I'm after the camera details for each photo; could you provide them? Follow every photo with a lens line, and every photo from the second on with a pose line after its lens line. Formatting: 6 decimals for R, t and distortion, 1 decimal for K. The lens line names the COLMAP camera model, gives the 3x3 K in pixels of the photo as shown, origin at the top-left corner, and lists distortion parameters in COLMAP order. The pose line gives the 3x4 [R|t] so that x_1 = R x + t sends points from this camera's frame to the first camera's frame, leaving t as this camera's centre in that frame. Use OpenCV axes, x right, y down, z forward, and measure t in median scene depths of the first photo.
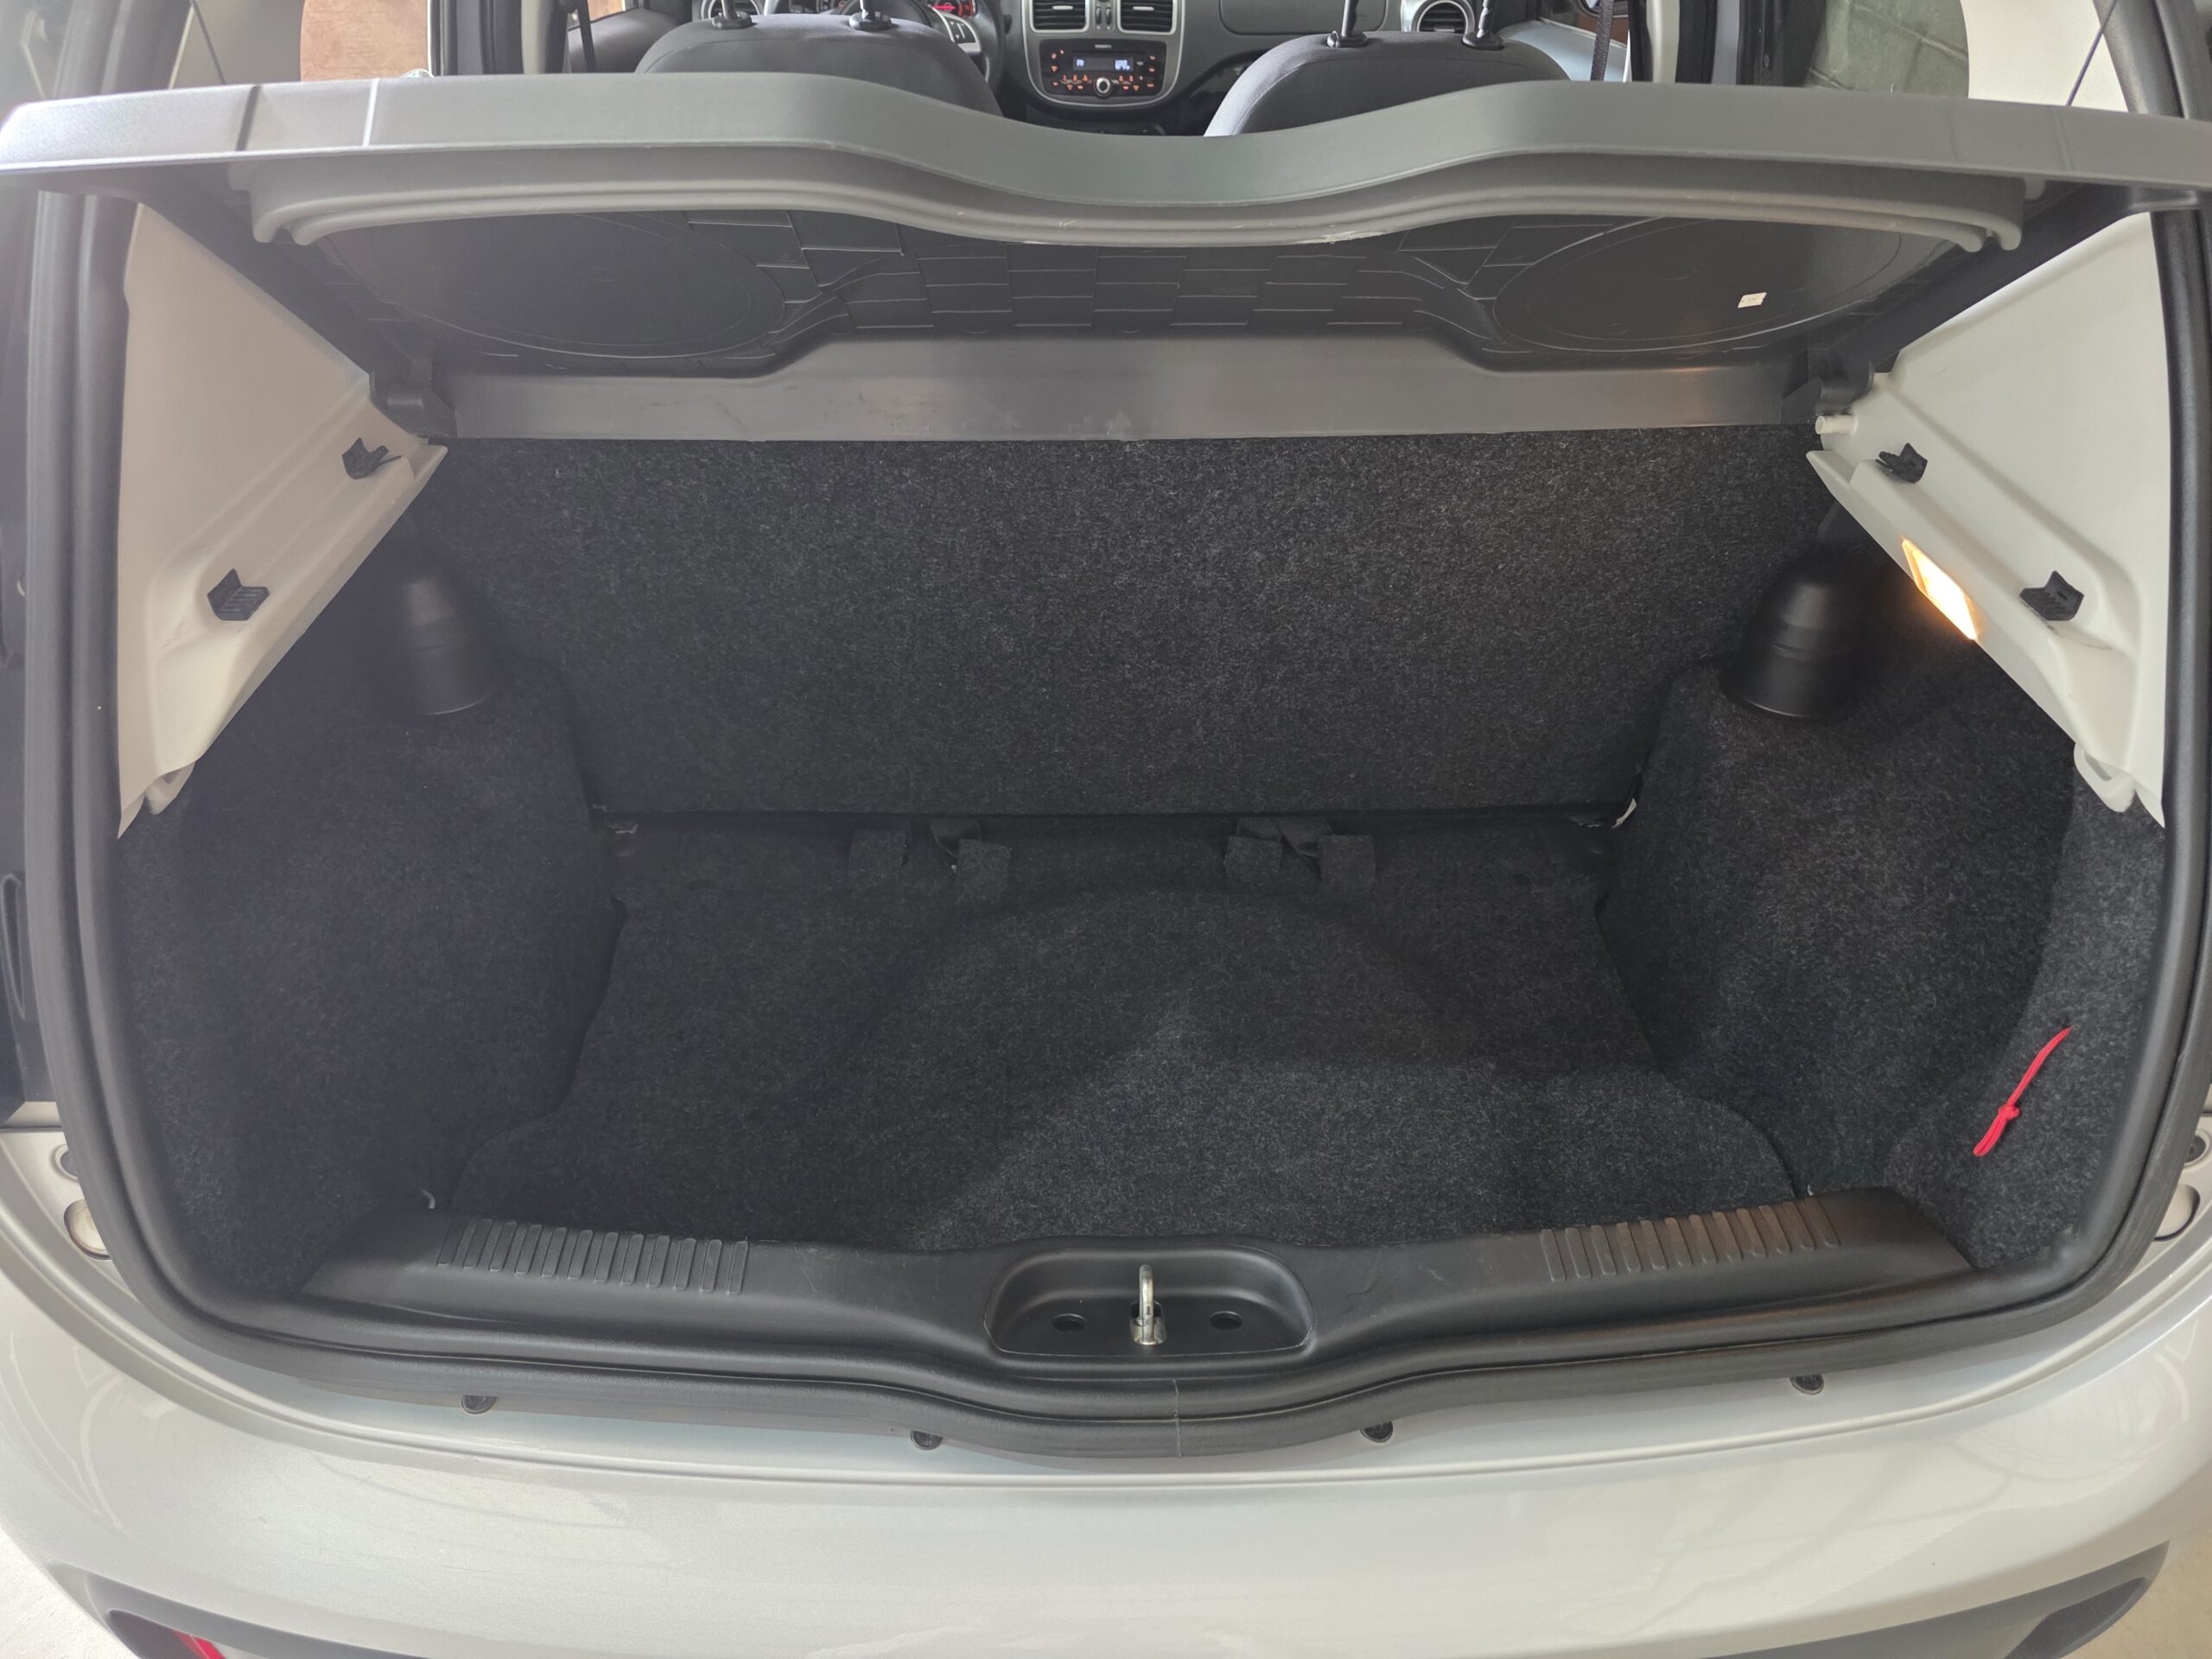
lens RADIAL K [[1519.6, 0, 1110.8], [0, 1519.6, 824.4], [0, 0, 1]] dist [0.053839, -0.052097]
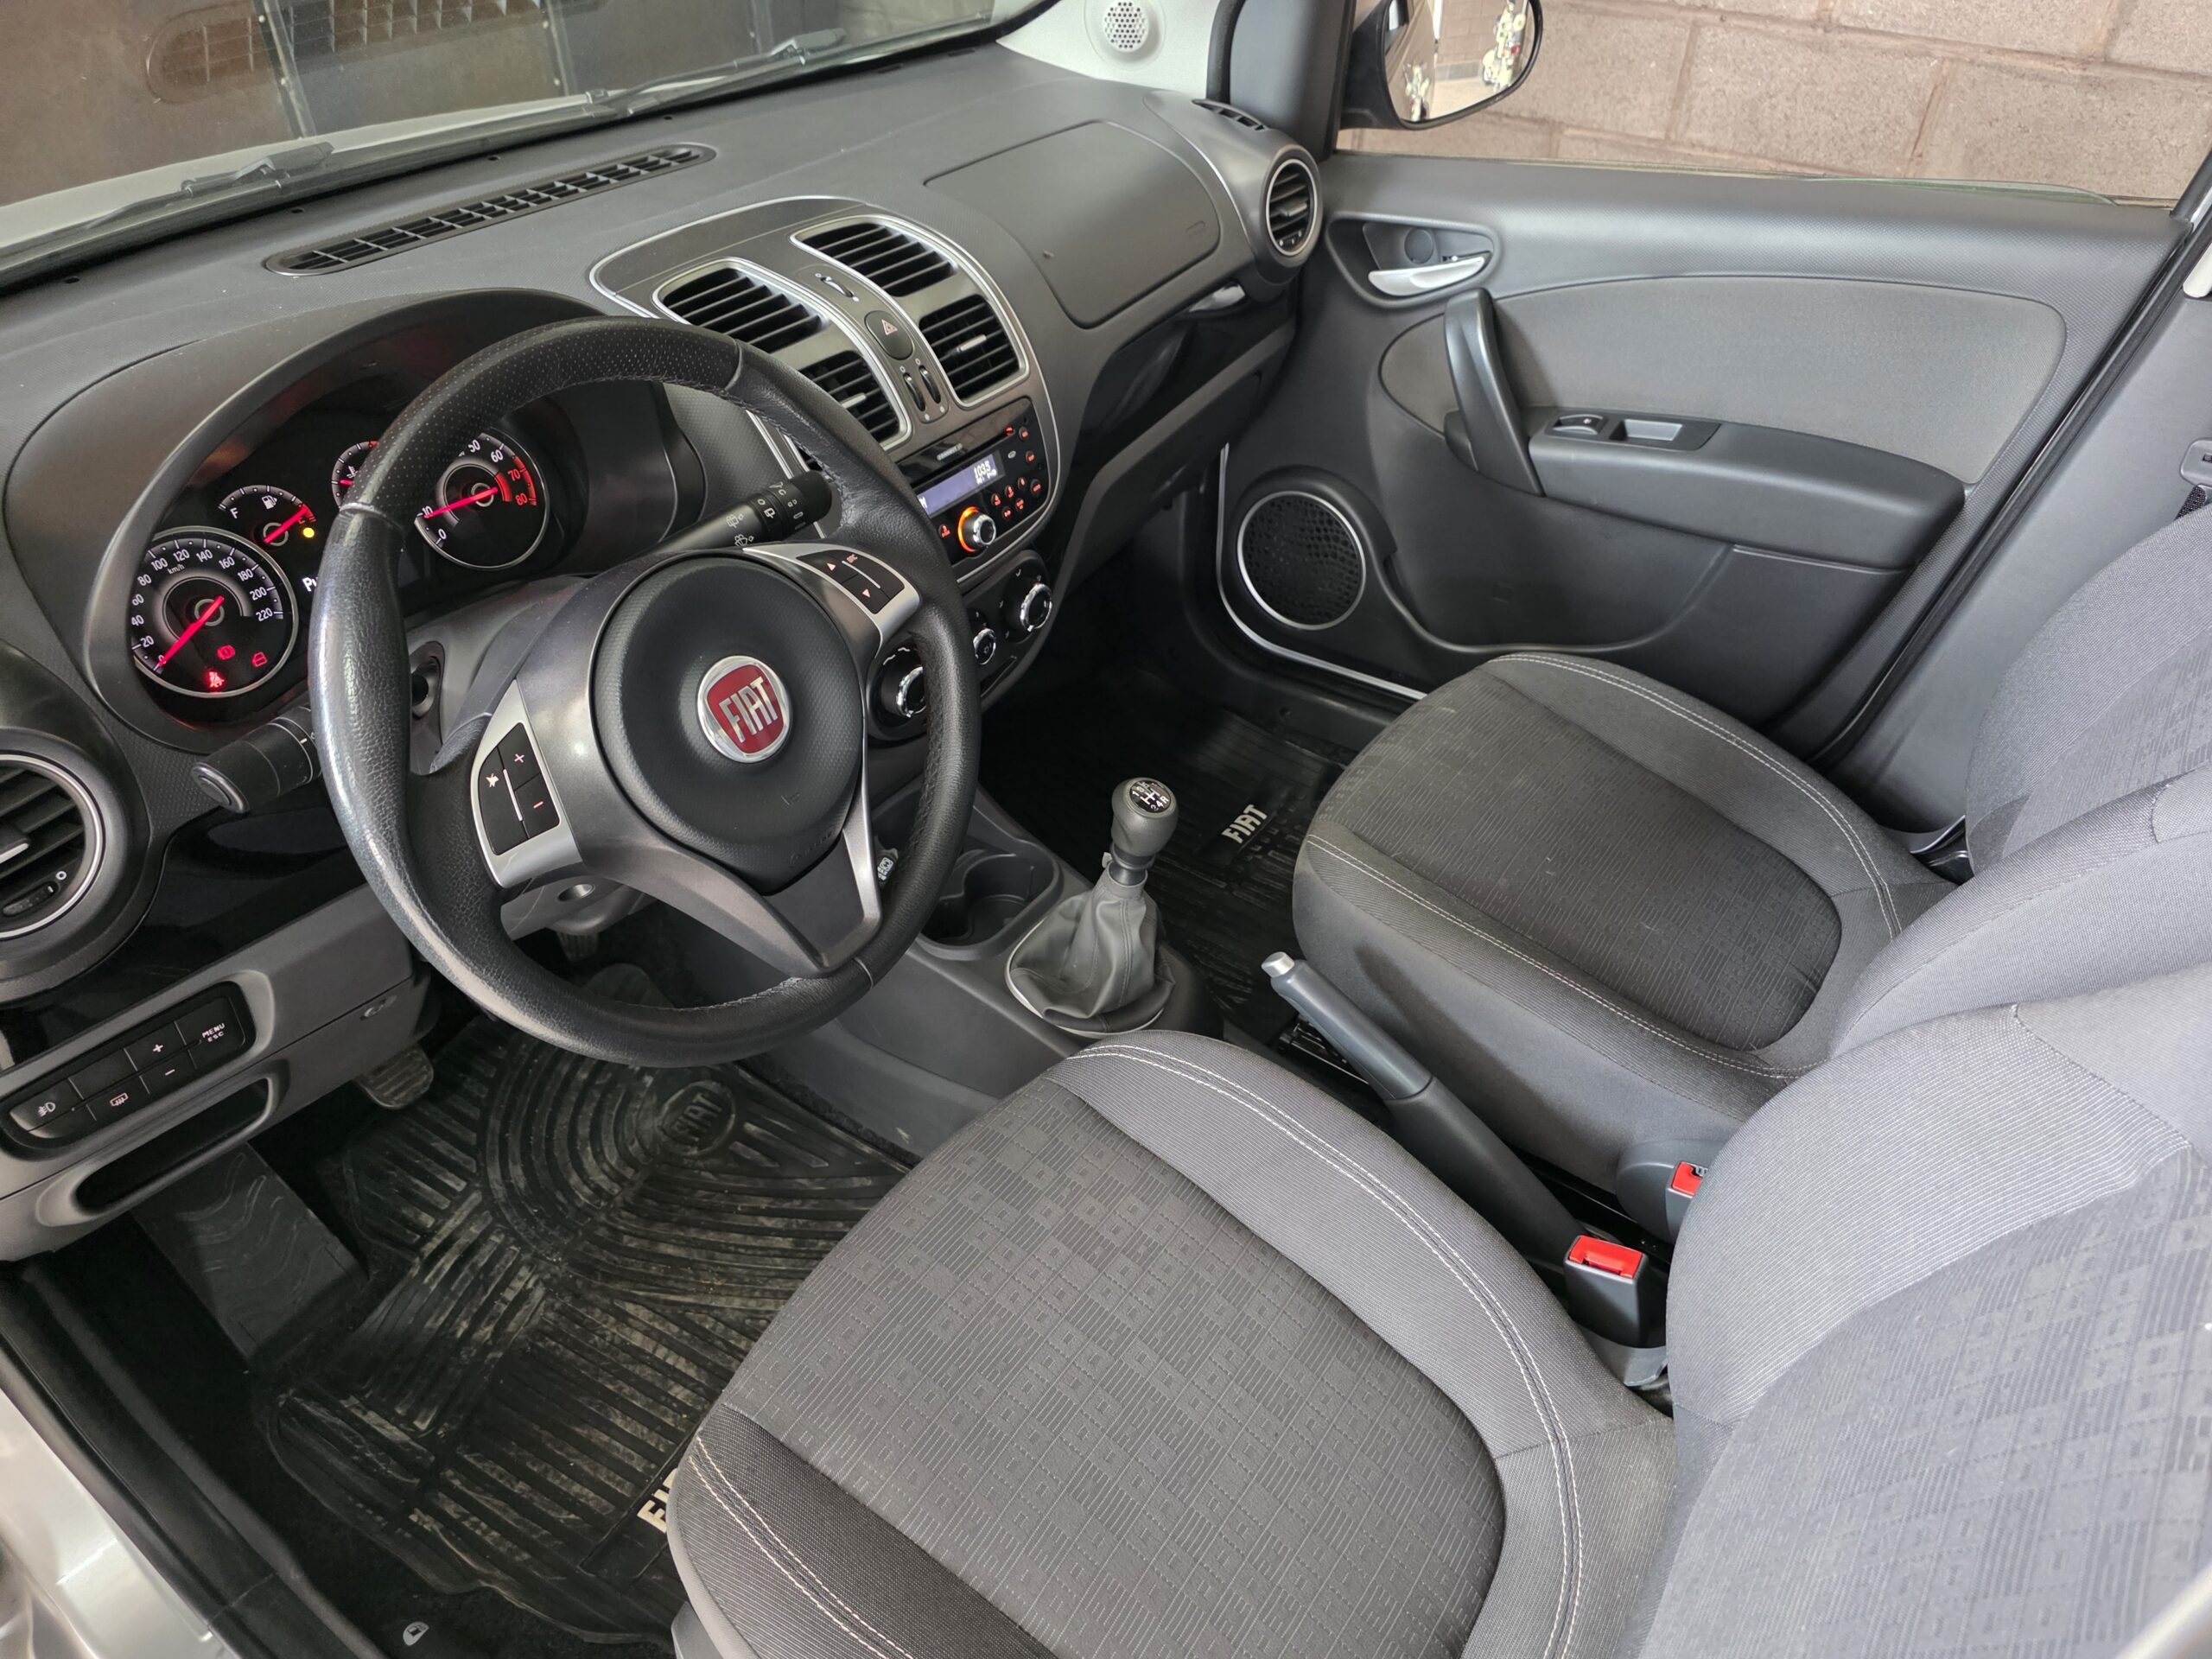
lens RADIAL K [[1519.6, 0, 1151.6], [0, 1519.6, 832.3], [0, 0, 1]] dist [0.053839, -0.052097]
pose [[0.580899, -0.515195, 0.630182, -0.298200], [0.499185, 0.837006, 0.224134, -0.483760], [-0.642939, 0.184378, 0.743394, 0.661066]]
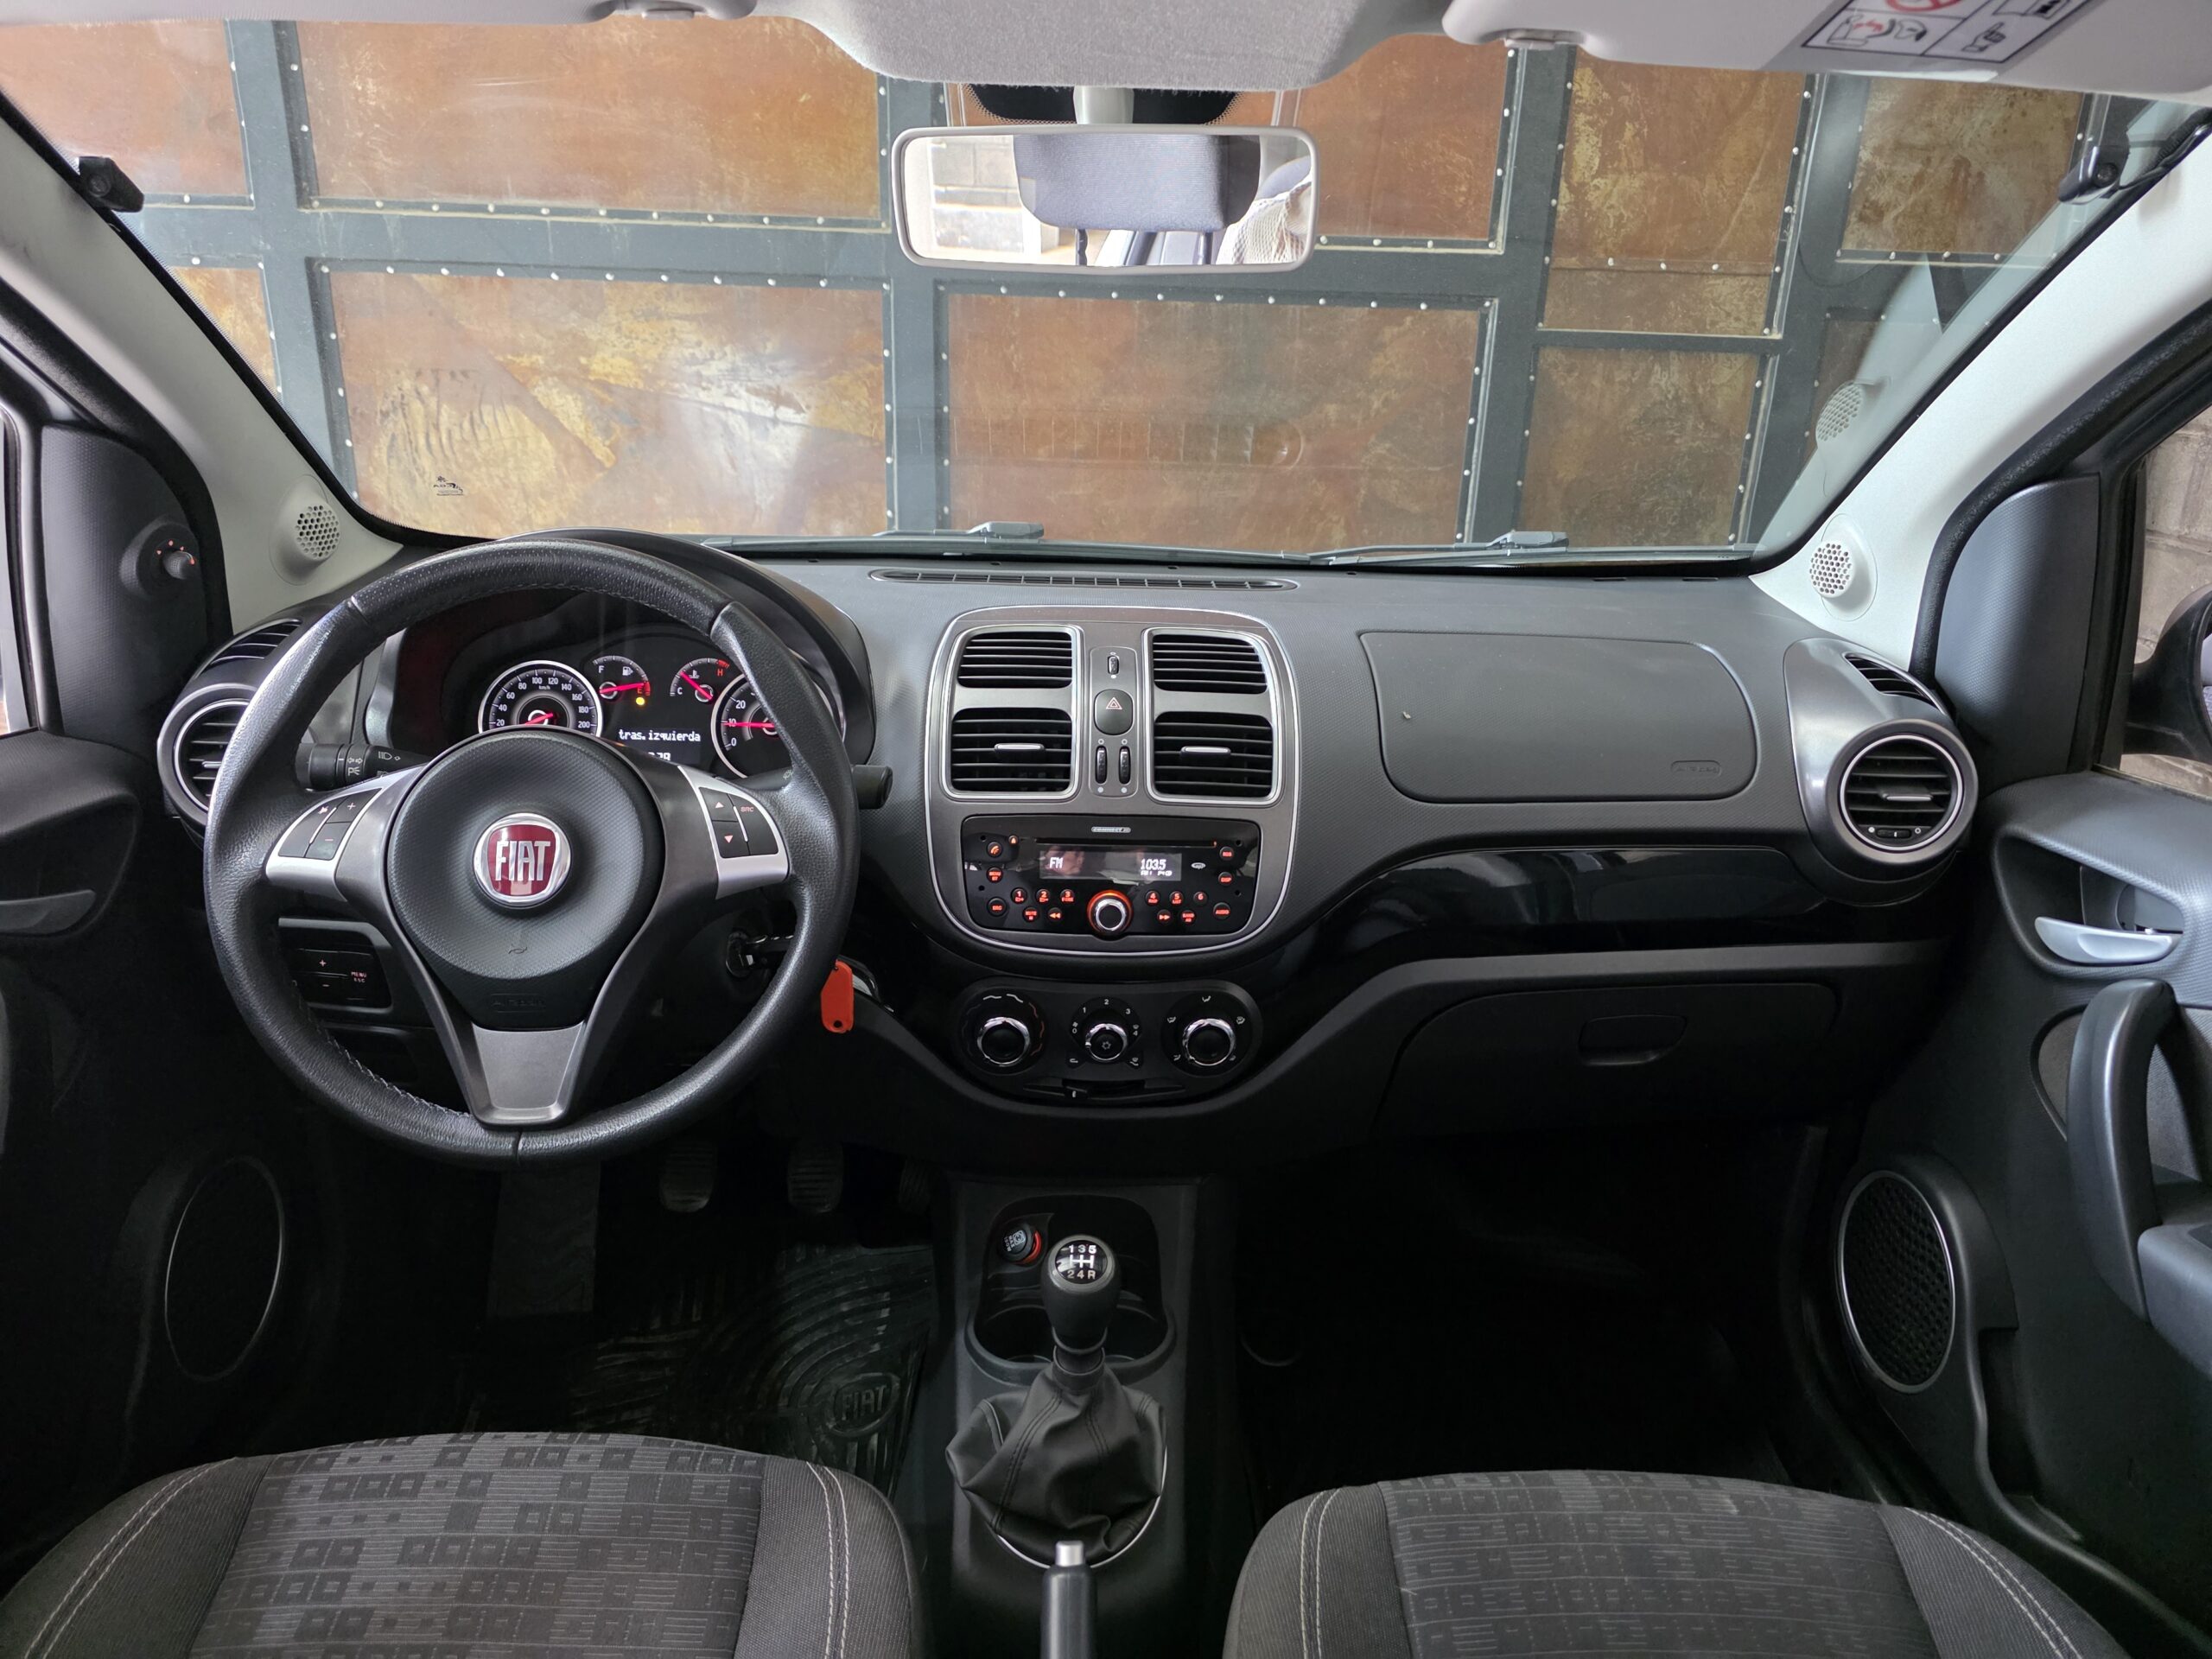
lens RADIAL K [[1519.6, 0, 1134.4], [0, 1519.6, 797.0], [0, 0, 1]] dist [0.053839, -0.052097]
pose [[0.999928, 0.011118, -0.004550, 0.003237], [-0.012004, 0.939705, -0.341775, -0.371355], [0.000475, 0.341805, 0.939771, 0.602461]]
